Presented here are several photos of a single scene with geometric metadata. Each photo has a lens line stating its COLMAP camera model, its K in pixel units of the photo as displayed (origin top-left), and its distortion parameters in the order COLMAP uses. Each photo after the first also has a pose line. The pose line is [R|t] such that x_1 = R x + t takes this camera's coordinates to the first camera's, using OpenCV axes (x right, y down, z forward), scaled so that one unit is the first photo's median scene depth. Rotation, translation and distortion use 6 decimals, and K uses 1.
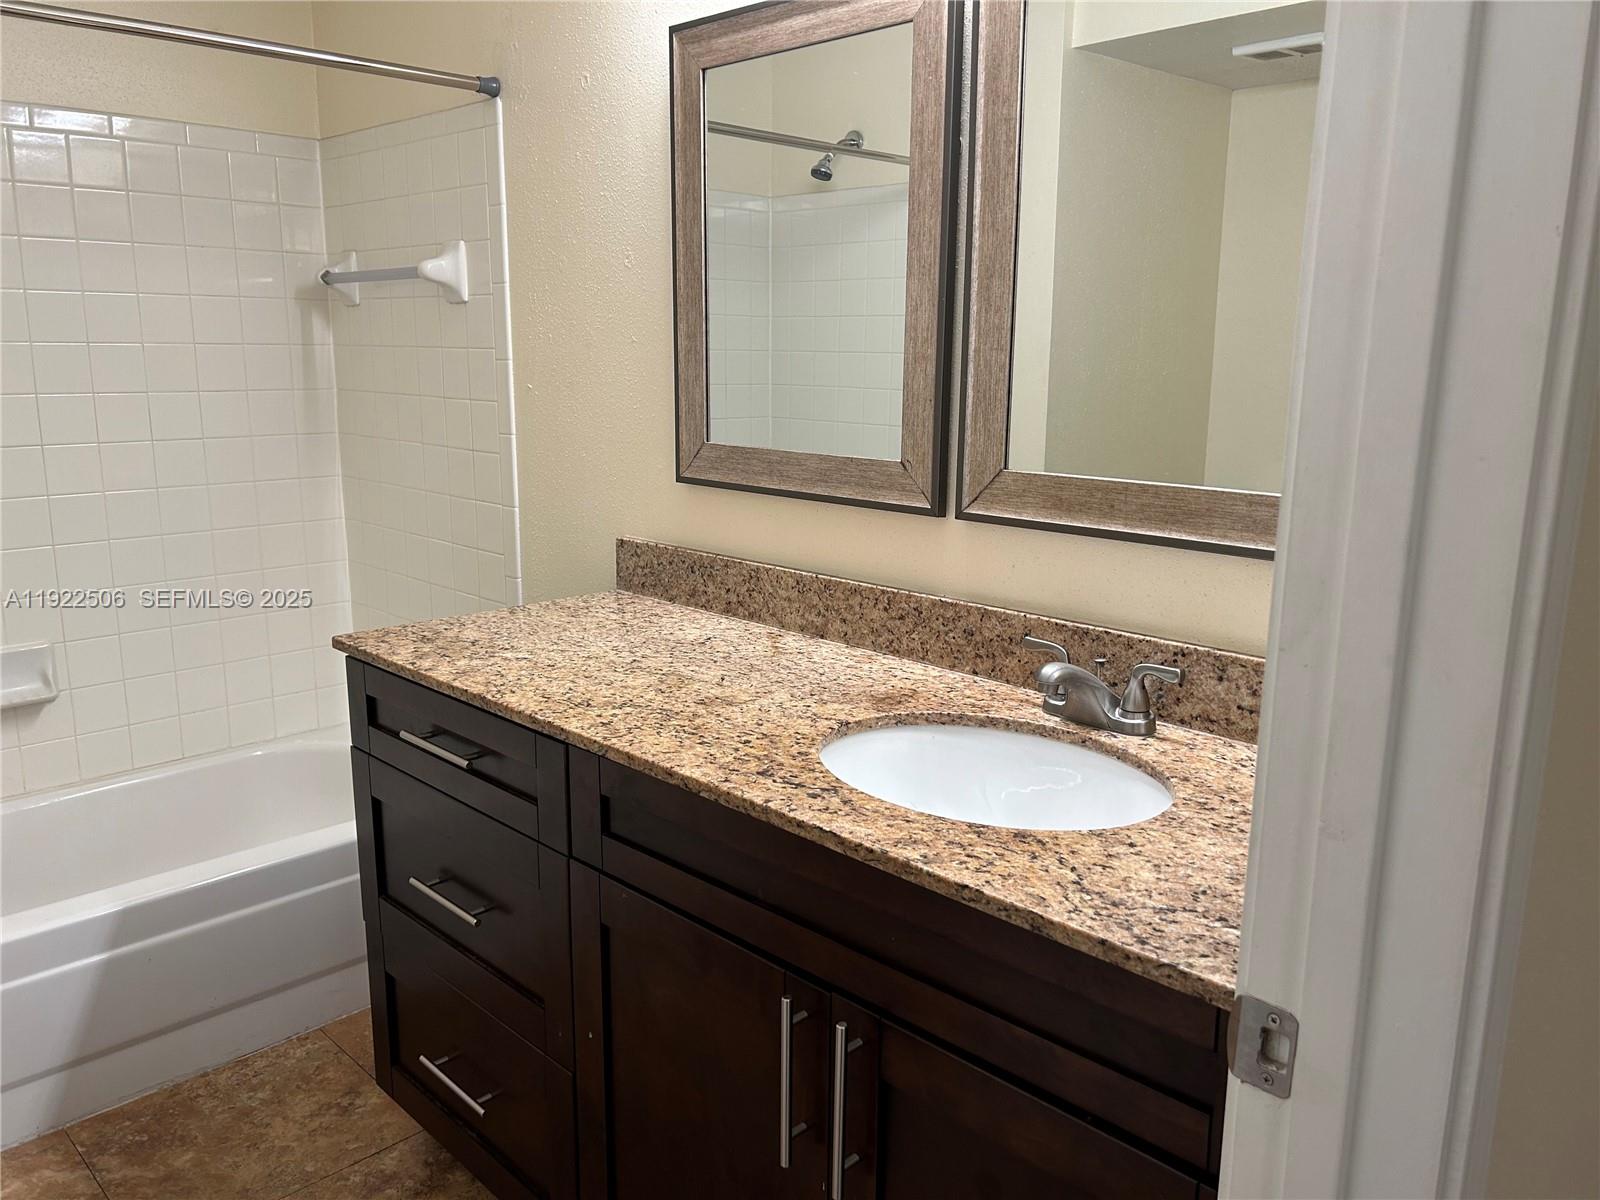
lens RADIAL K [[1183.5, 0, 797.1], [0, 1183.5, 589.7], [0, 0, 1]] dist [0.003873, -0.011114]
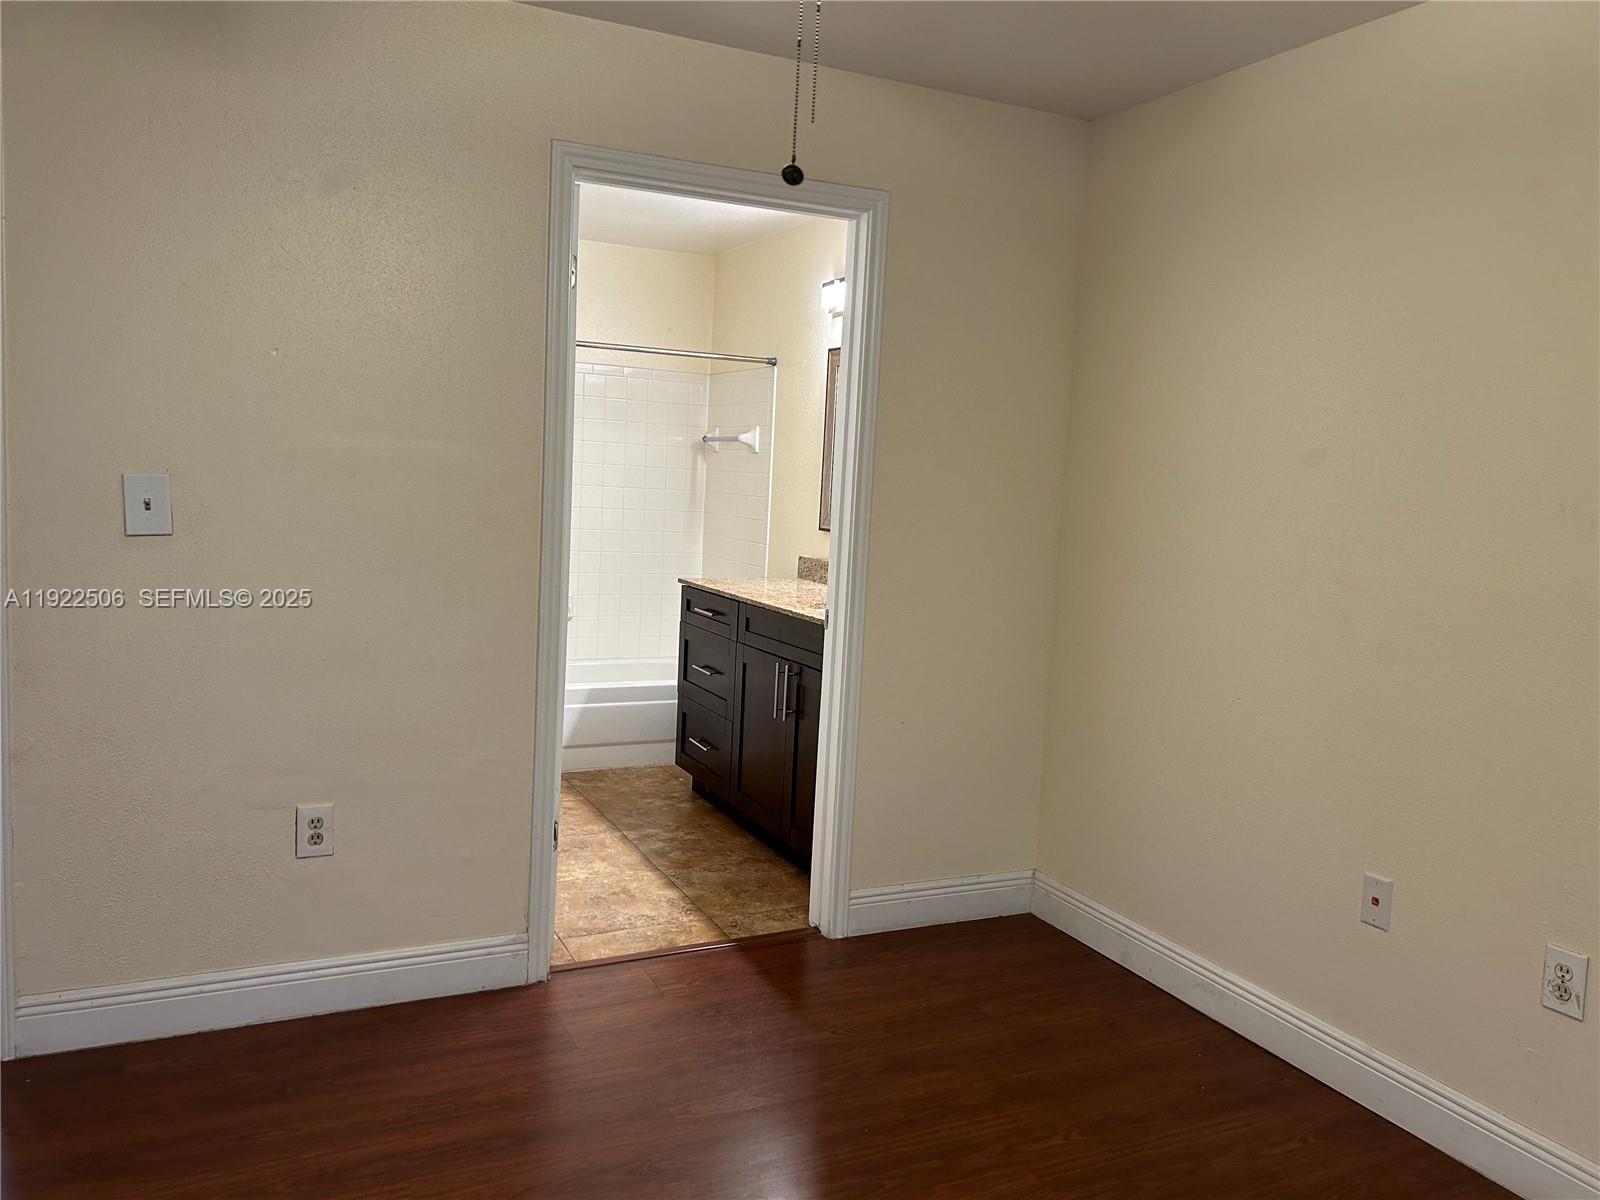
lens RADIAL K [[1183.5, 0, 800.9], [0, 1183.5, 603.6], [0, 0, 1]] dist [0.003873, -0.011114]
pose [[0.942131, 0.073593, -0.327069, 0.560745], [-0.107565, 0.990384, -0.087000, 0.228937], [0.317521, 0.117146, 0.940987, -1.062589]]
